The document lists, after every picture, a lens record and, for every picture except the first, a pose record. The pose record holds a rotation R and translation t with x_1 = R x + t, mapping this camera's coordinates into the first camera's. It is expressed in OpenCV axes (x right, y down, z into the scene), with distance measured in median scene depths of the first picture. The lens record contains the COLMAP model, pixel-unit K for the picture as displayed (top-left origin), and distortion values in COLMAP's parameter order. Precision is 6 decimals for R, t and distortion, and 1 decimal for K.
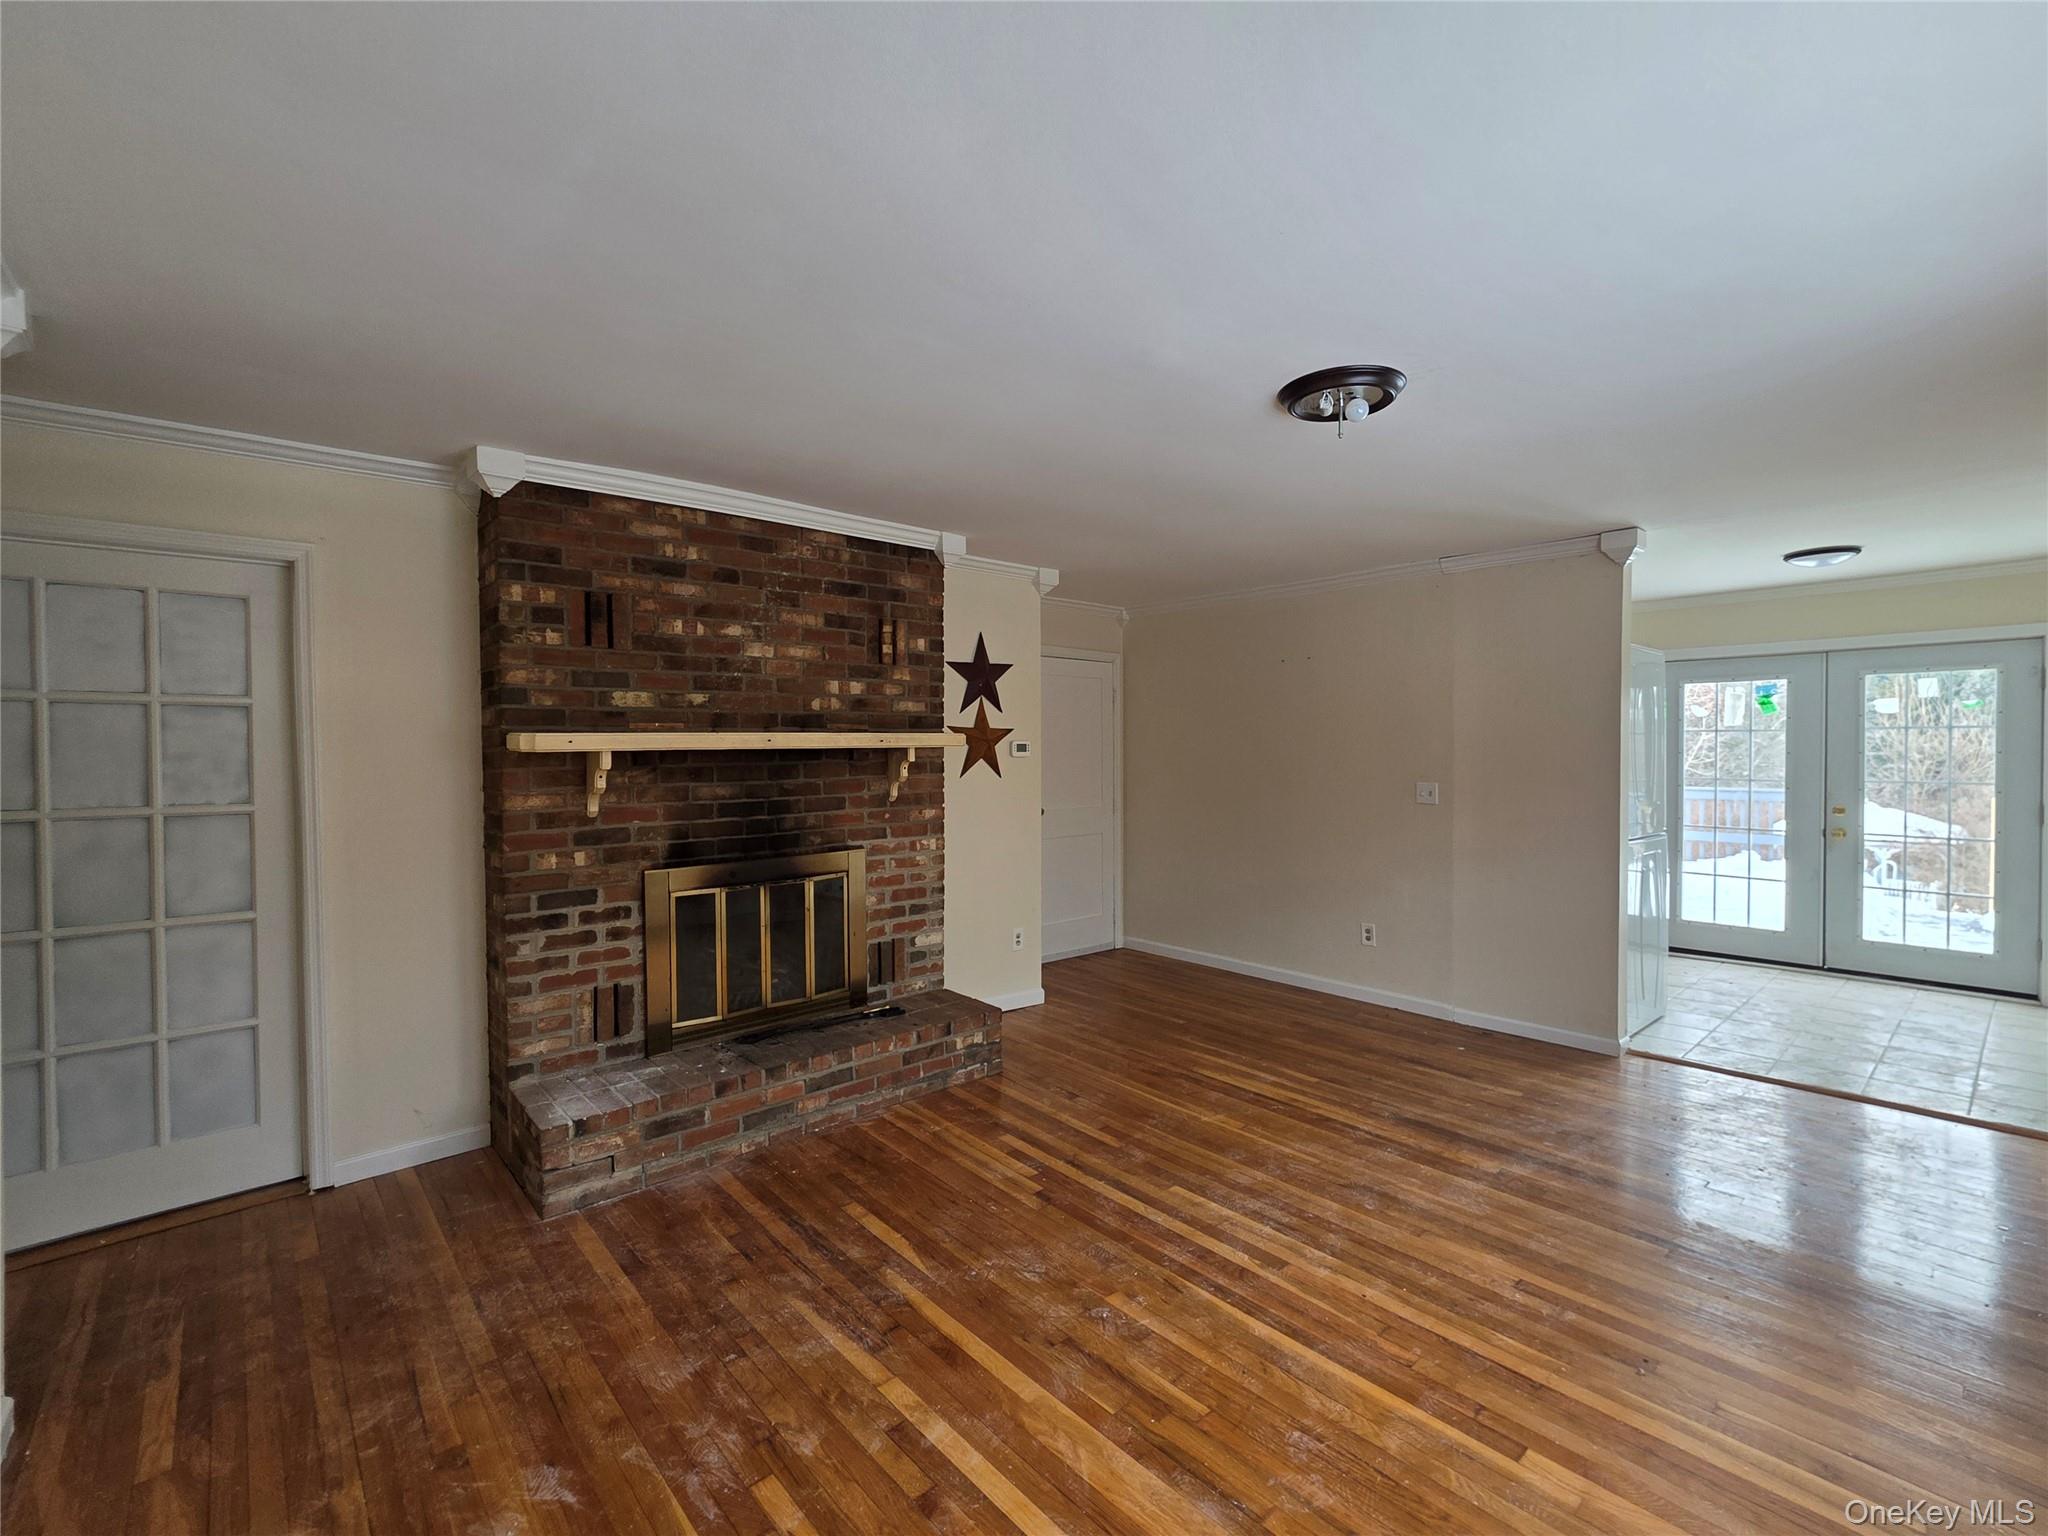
lens RADIAL K [[955.1, 0, 965.2], [0, 955.1, 765.5], [0, 0, 1]] dist [0.001482, 0.000337]
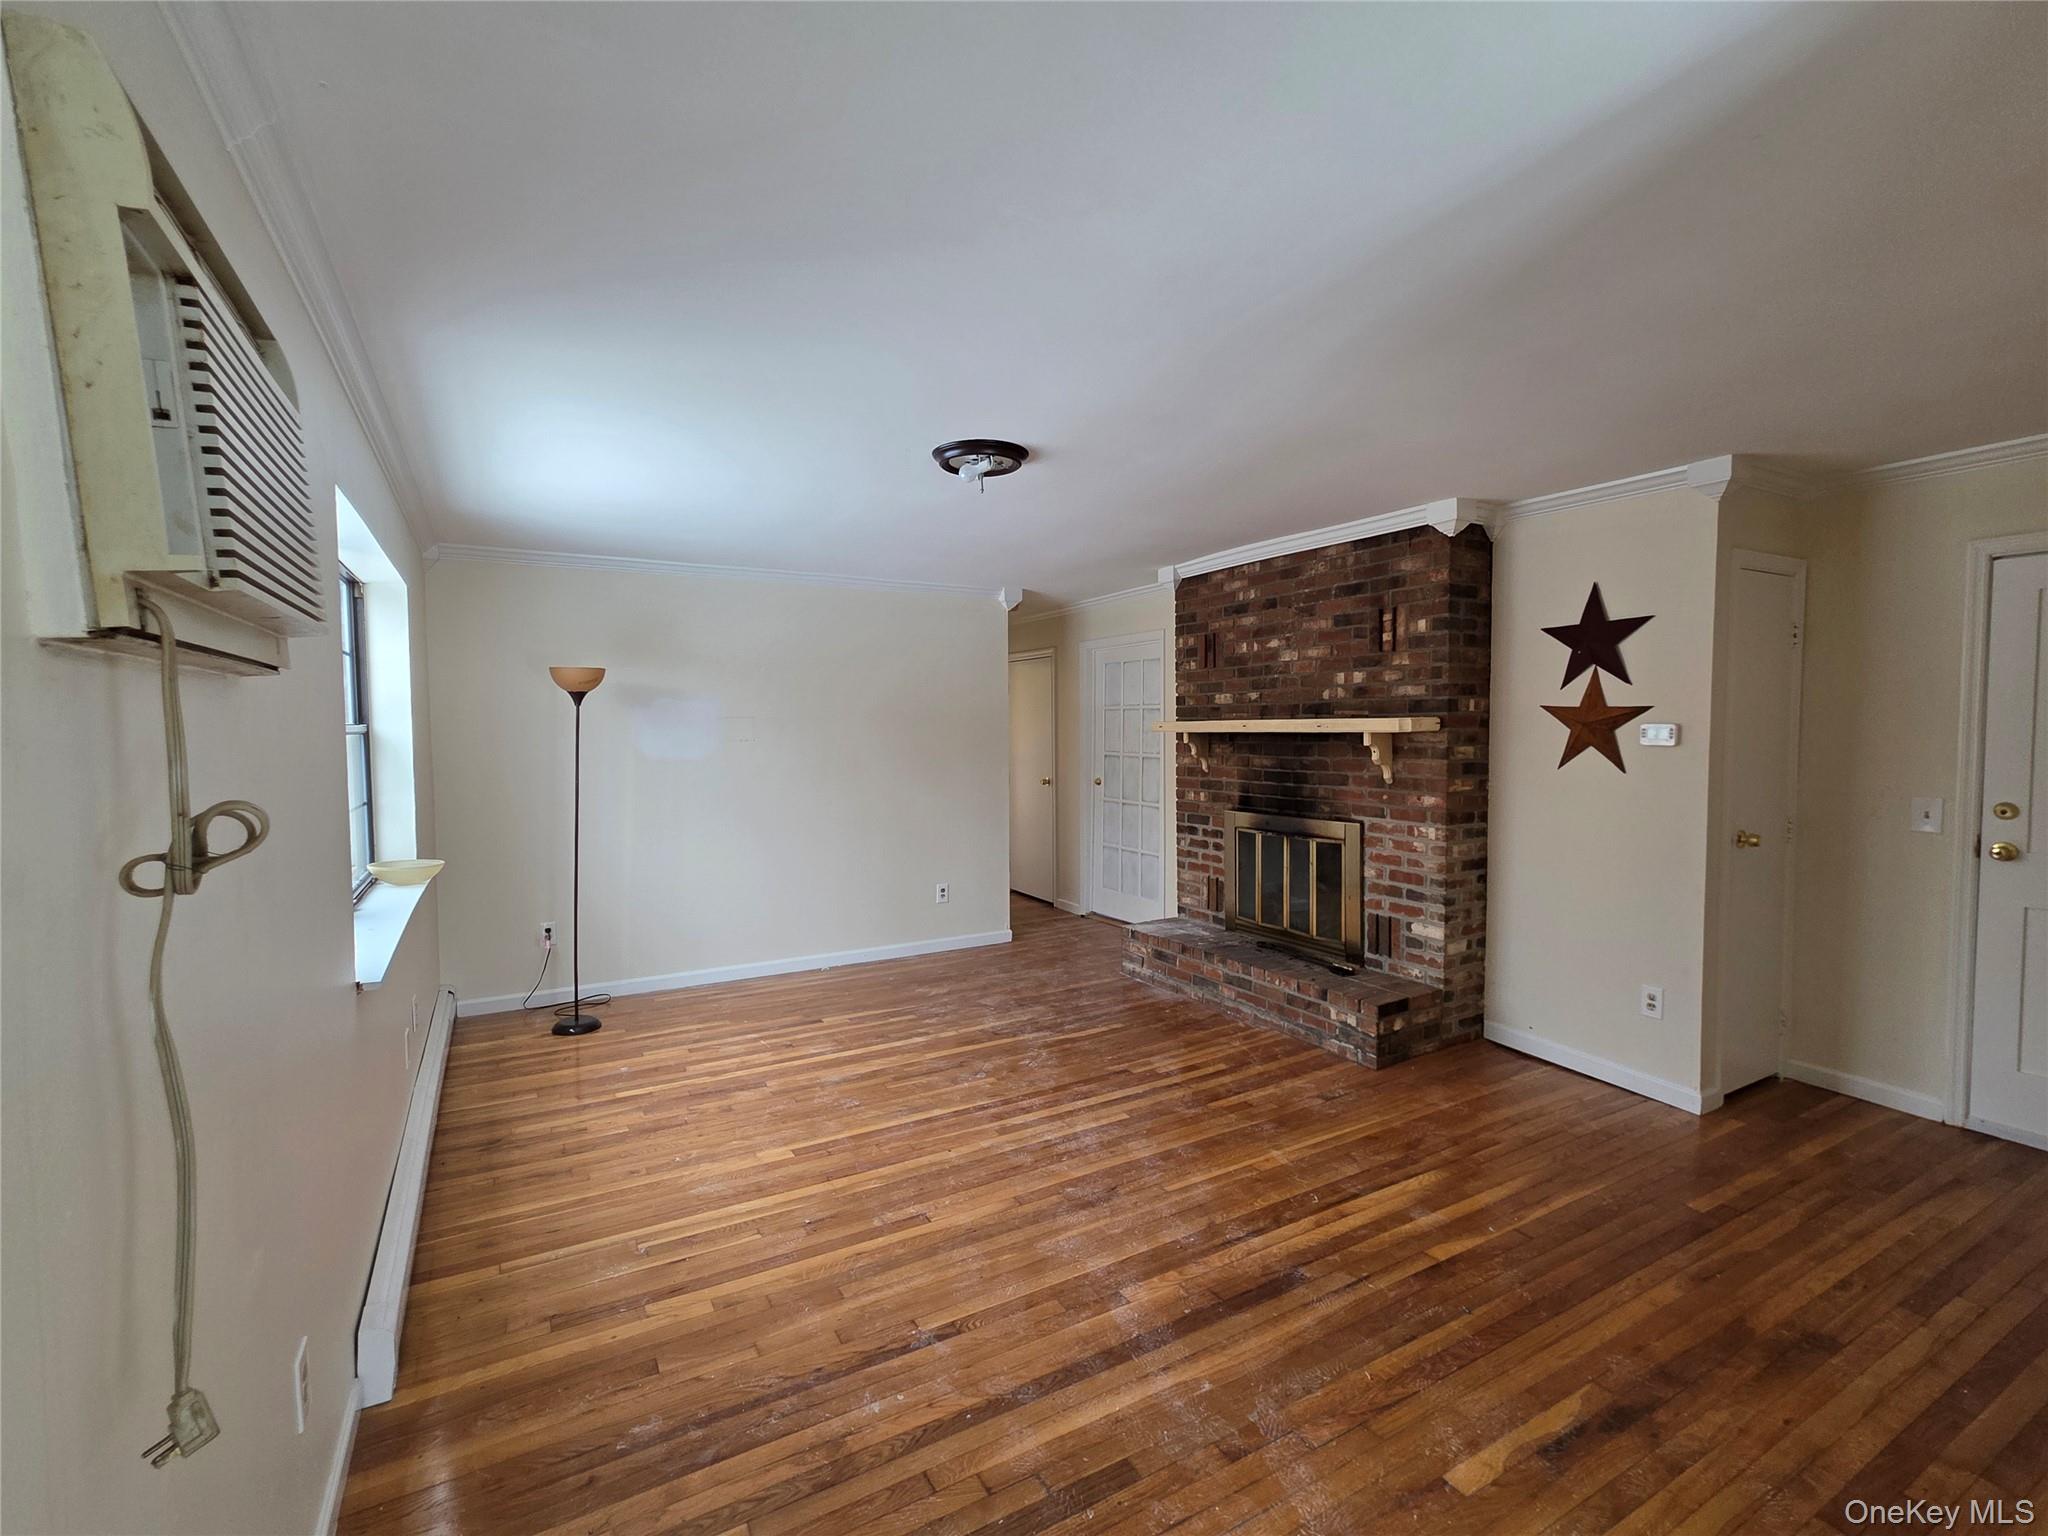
lens RADIAL K [[911.3, 0, 1015.1], [0, 911.3, 765.9], [0, 0, 1]] dist [0.001800, 0.001339]
pose [[-0.207159, 0.053407, -0.976849, 1.117676], [-0.008415, 0.998375, 0.056368, -0.039023], [0.978271, 0.019897, -0.206372, 0.927634]]
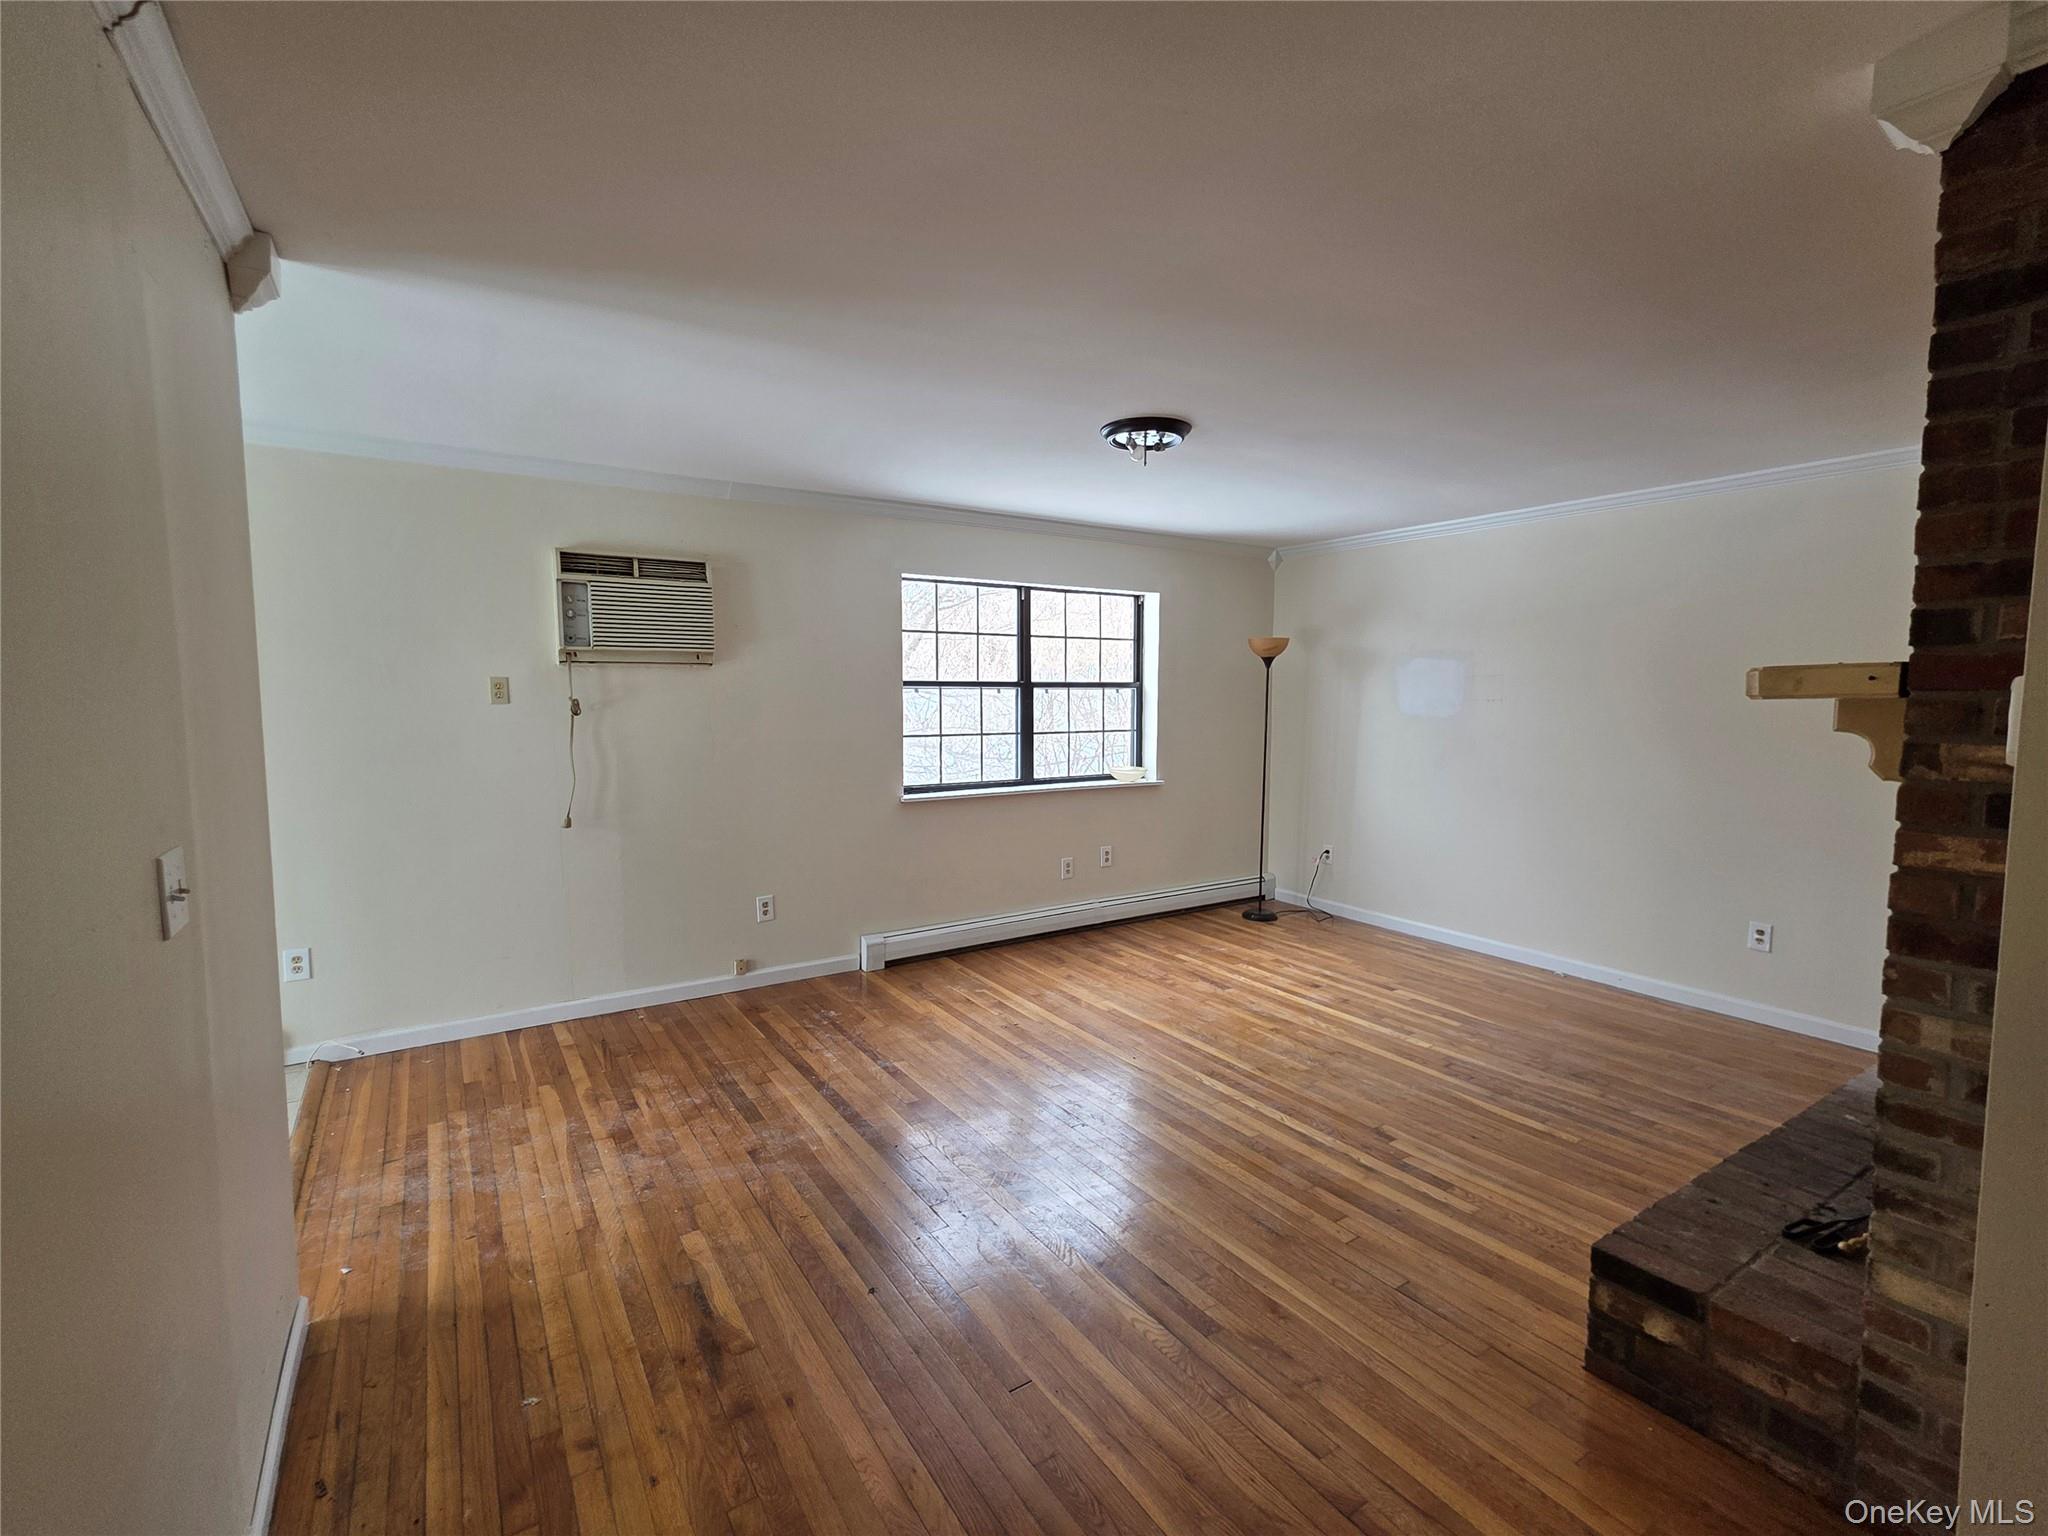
lens RADIAL K [[869.4, 0, 989.9], [0, 869.4, 750.8], [0, 0, 1]] dist [0.000415, 0.000102]
pose [[-0.990255, -0.005698, 0.139147, 0.314487], [0.006586, 0.996128, 0.087666, -0.039014], [-0.139108, 0.087728, -0.986384, 1.628766]]
